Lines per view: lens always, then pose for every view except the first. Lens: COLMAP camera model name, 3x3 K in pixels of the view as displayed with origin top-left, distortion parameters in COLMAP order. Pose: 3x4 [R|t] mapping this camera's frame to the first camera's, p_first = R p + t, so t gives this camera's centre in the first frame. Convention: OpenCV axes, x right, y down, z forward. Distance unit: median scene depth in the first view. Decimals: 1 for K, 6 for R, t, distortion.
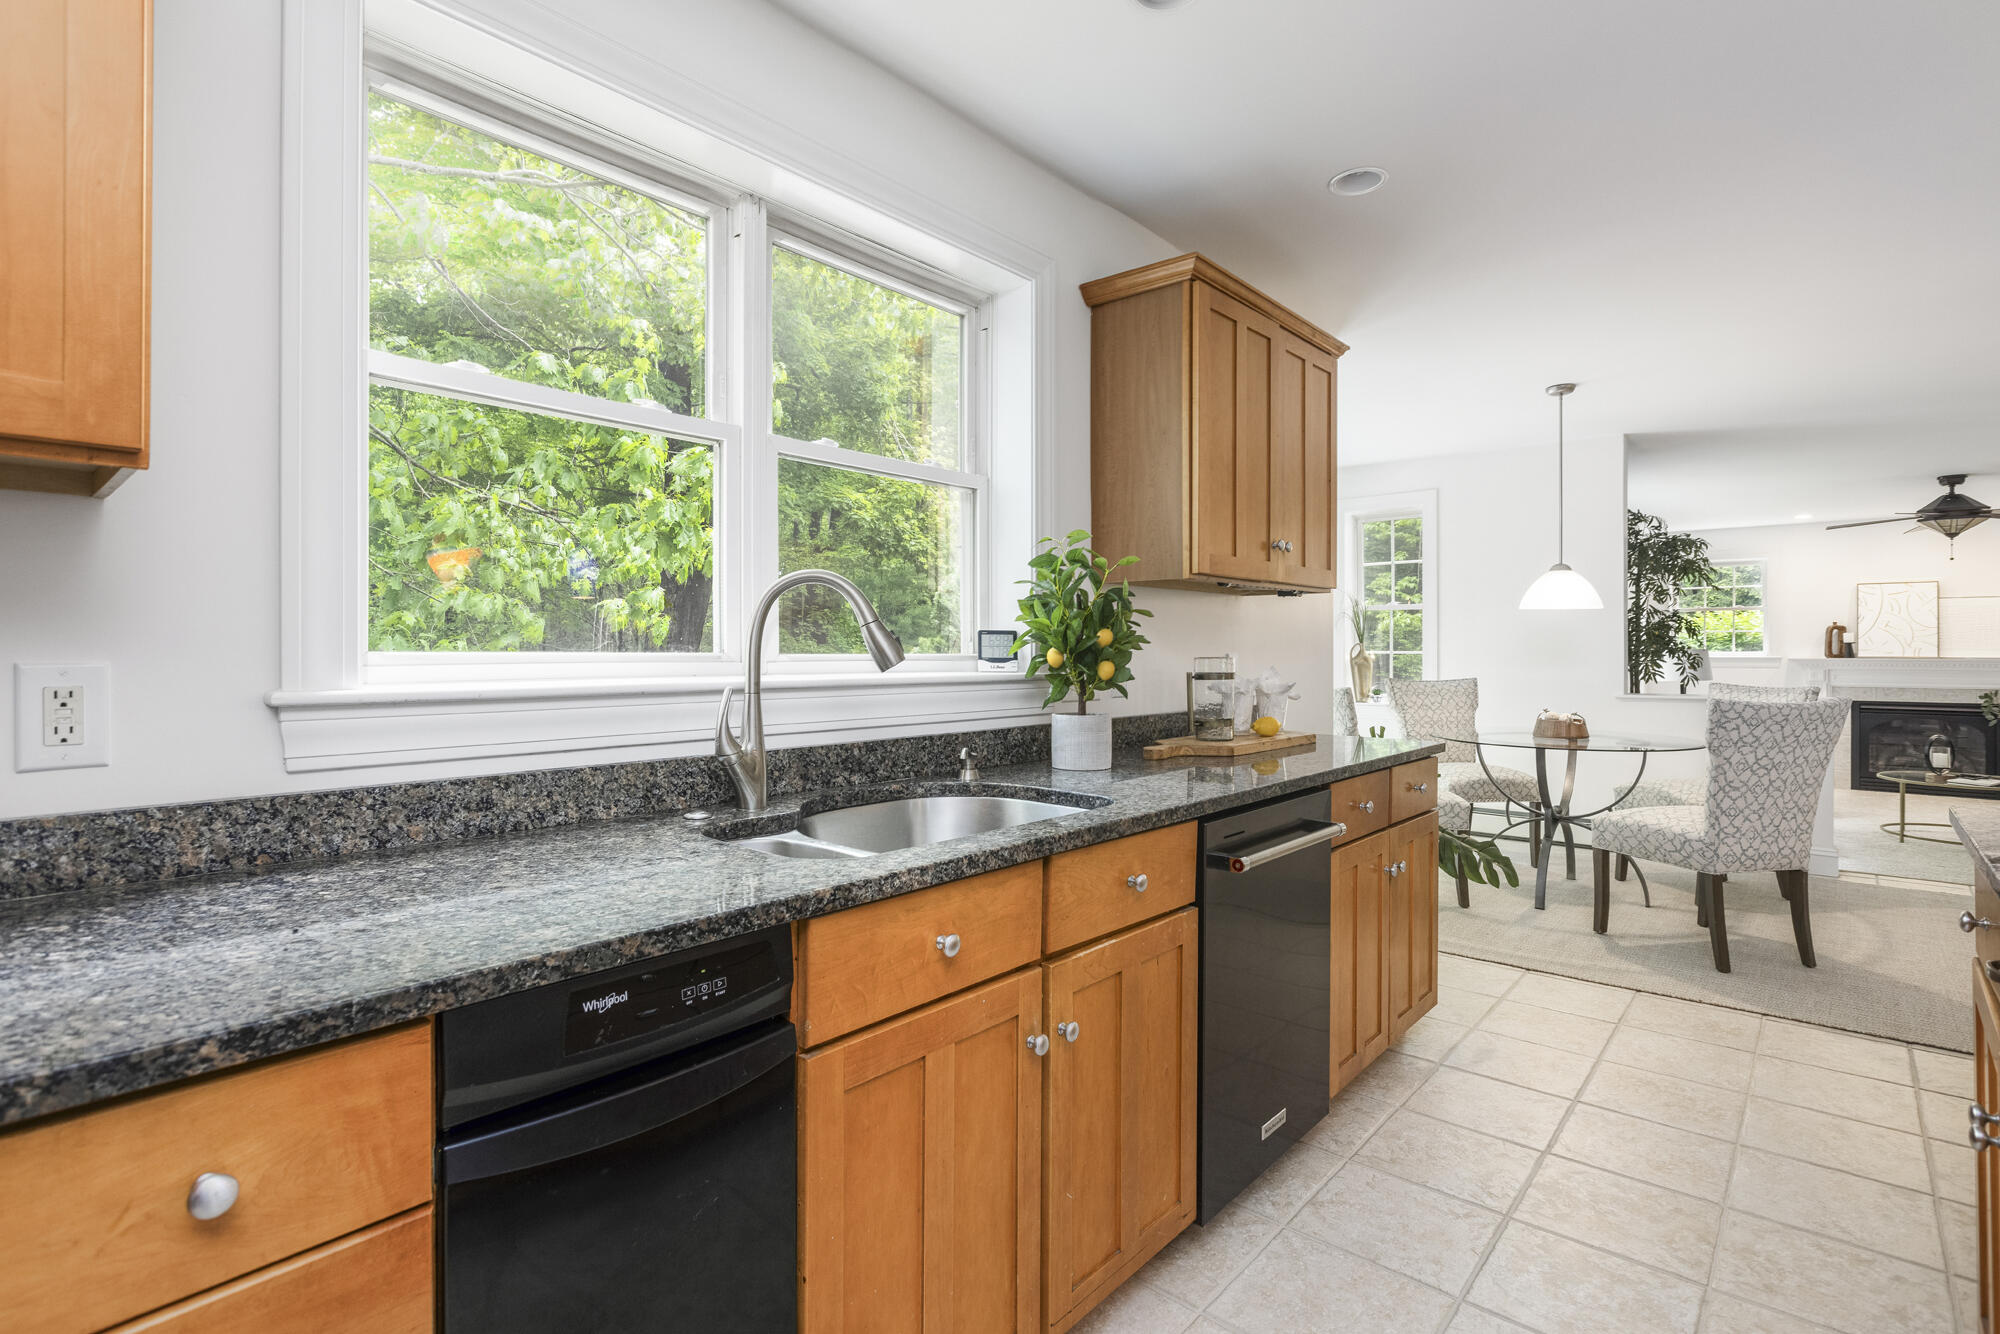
lens RADIAL K [[969.2, 0, 1009.7], [0, 969.2, 656.3], [0, 0, 1]] dist [0.026835, 0.000081]
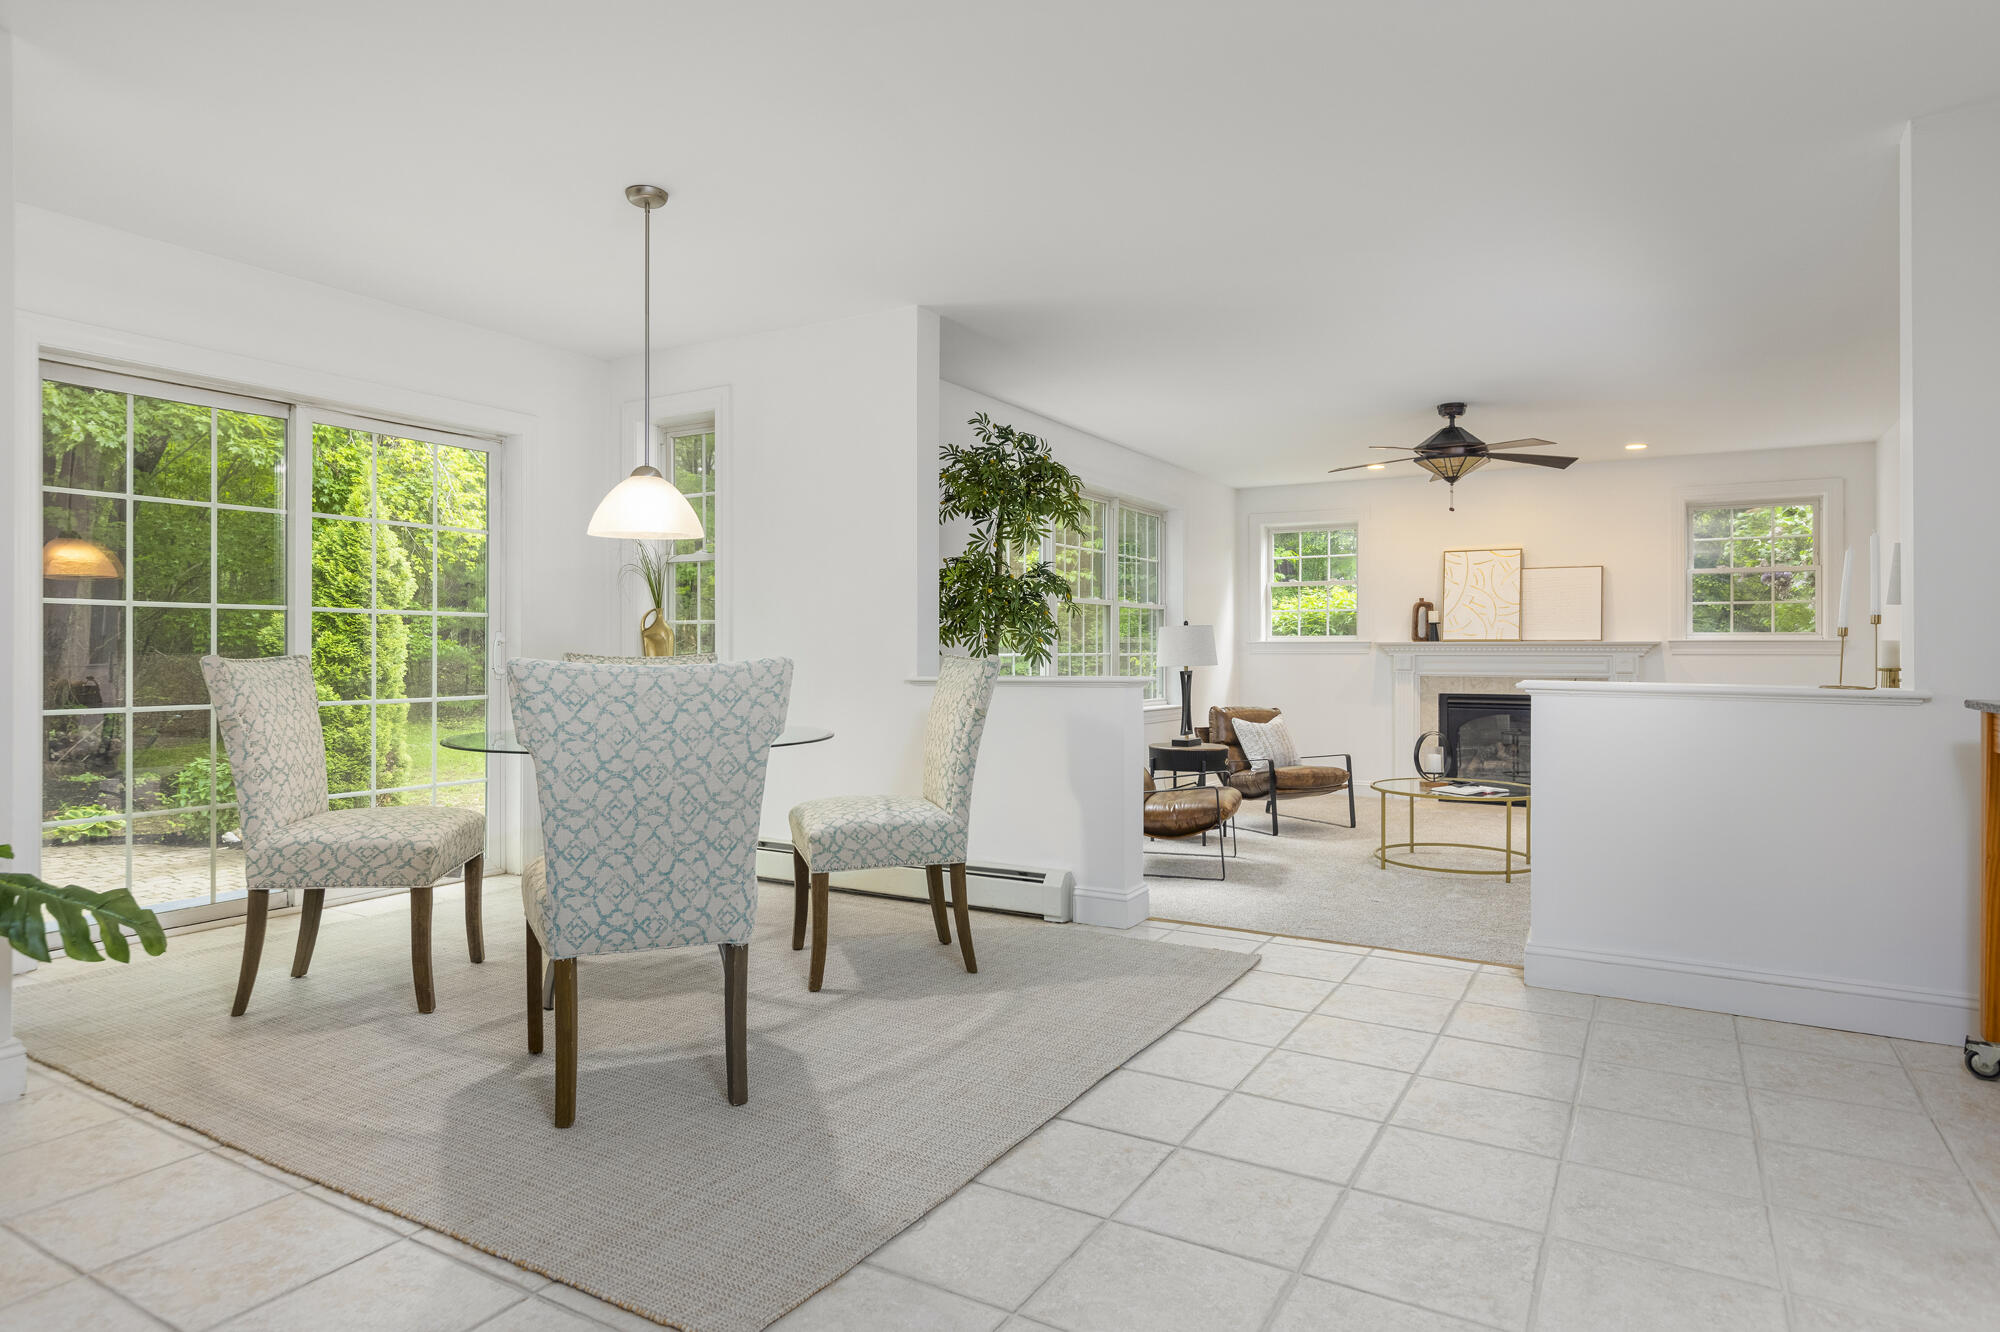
lens RADIAL K [[1127.0, 0, 1000.0], [0, 1127.0, 666.0], [0, 0, 1]] dist [0.030253, -0.000154]
pose [[0.990187, -0.000296, 0.139745, 1.167765], [-0.000458, 0.999986, 0.005362, 0.056127], [-0.139745, -0.005373, 0.990173, 0.385690]]
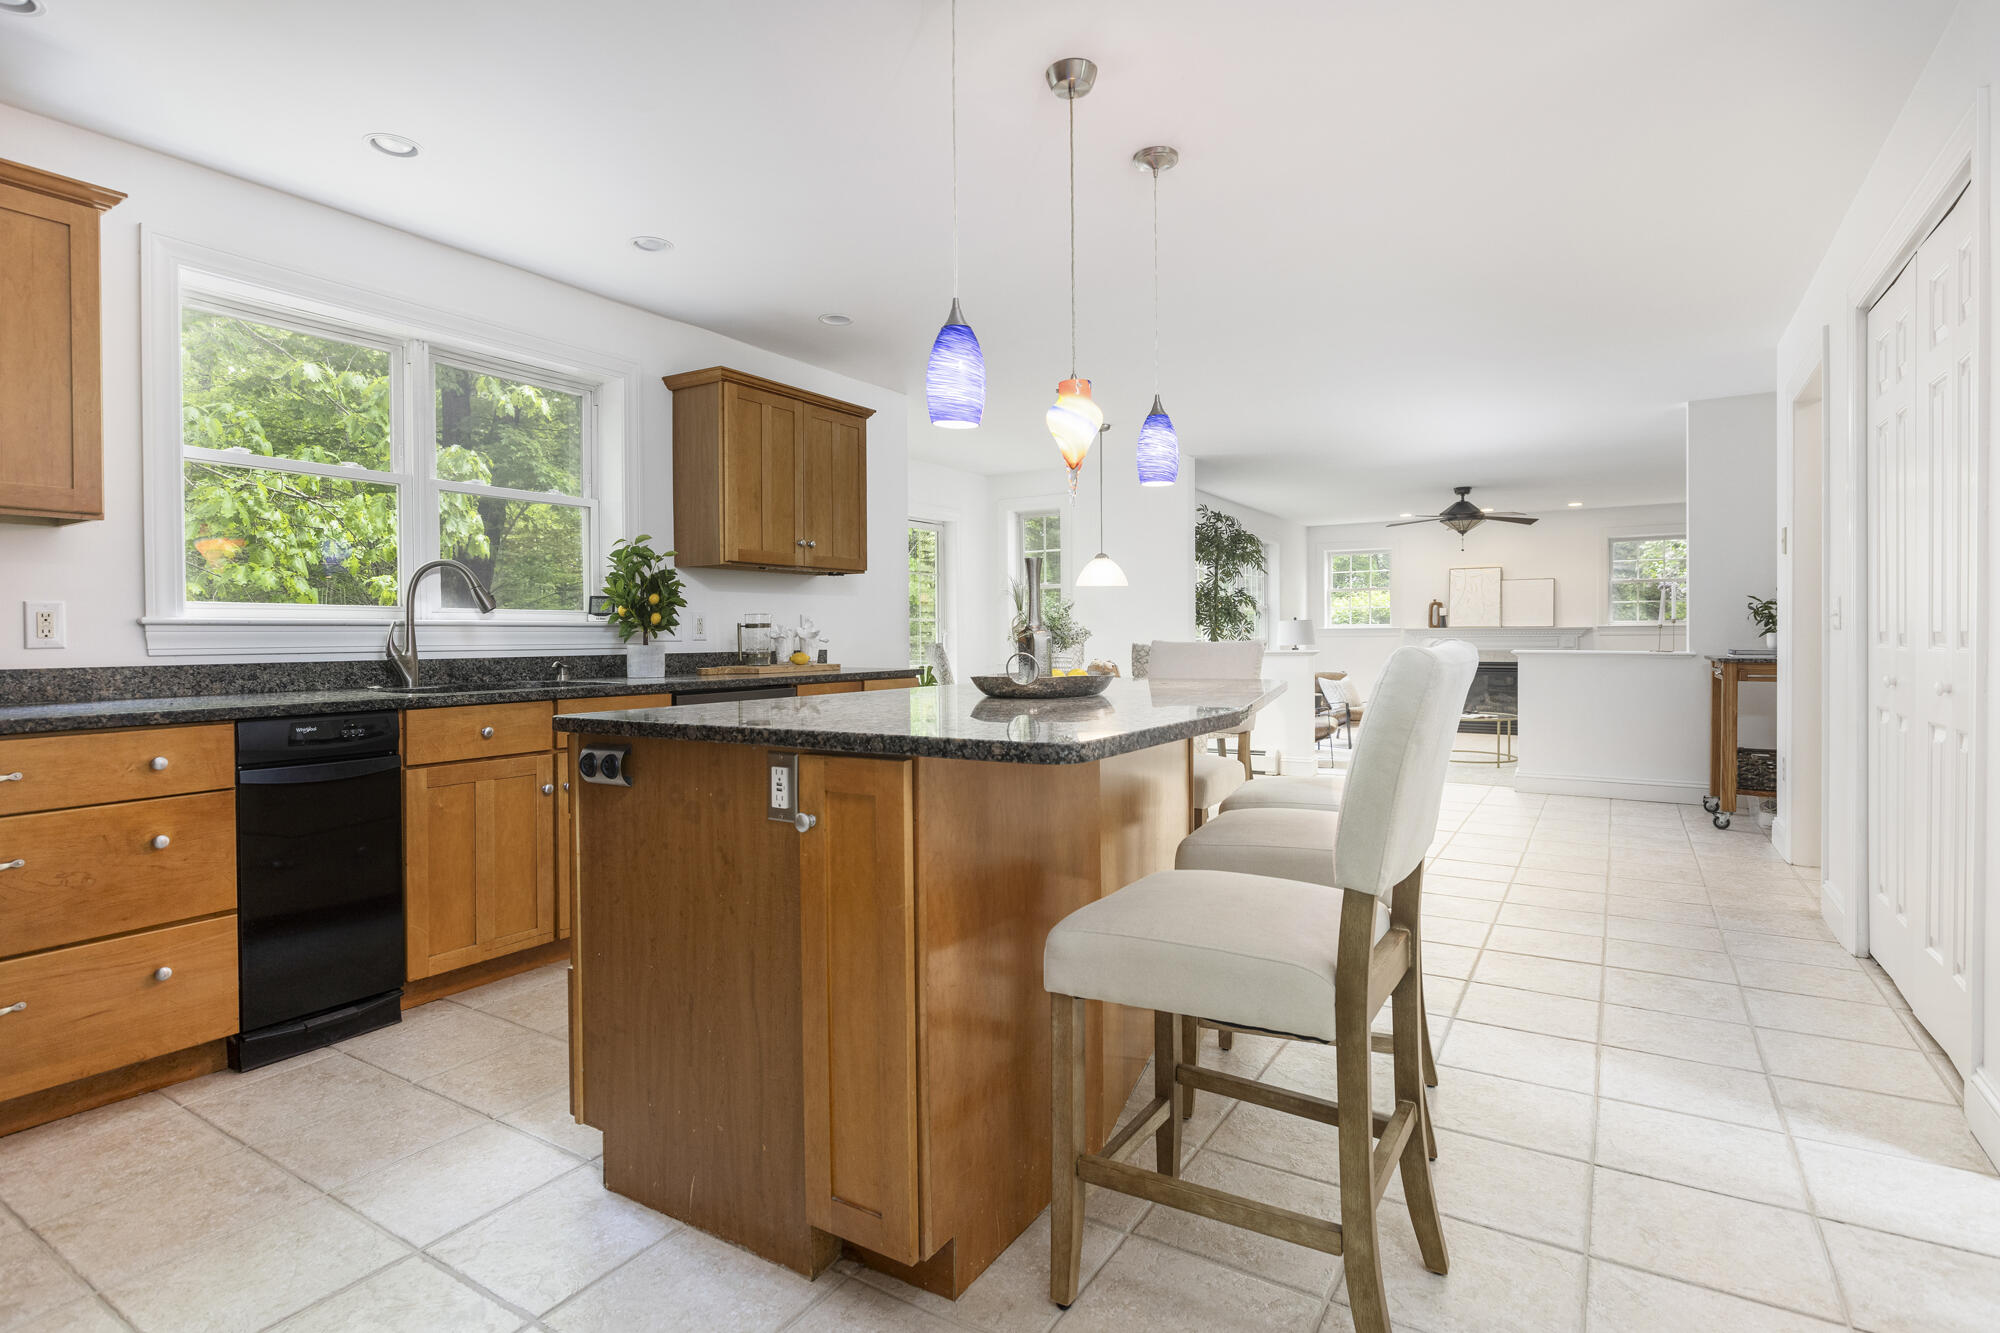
lens RADIAL K [[1022.4, 0, 996.0], [0, 1022.4, 656.2], [0, 0, 1]] dist [0.026976, 0.000636]
pose [[0.991760, -0.006626, 0.127937, 0.386153], [0.004589, 0.999858, 0.016211, 0.045292], [-0.128026, -0.015491, 0.991650, -0.715903]]
